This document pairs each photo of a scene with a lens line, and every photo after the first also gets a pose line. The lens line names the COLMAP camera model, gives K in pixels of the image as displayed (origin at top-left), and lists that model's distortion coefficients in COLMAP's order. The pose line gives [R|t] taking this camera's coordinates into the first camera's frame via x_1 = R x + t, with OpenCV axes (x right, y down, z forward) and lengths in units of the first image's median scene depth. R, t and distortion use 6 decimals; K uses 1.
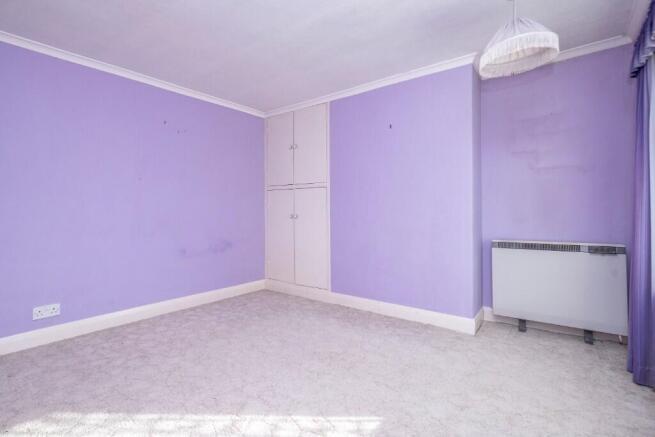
lens RADIAL K [[302.6, 0, 328.7], [0, 302.6, 219.6], [0, 0, 1]] dist [-0.000366, 0.000367]
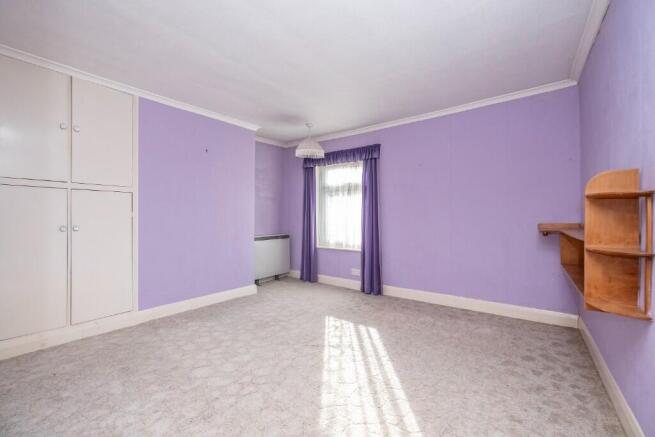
lens RADIAL K [[302.6, 0, 328.7], [0, 302.6, 219.6], [0, 0, 1]] dist [-0.000366, 0.000367]
pose [[-0.027151, -0.003311, 0.999626, -1.255469], [0.024110, 0.999701, 0.003967, -0.025126], [-0.999341, 0.024209, -0.027063, 0.655542]]
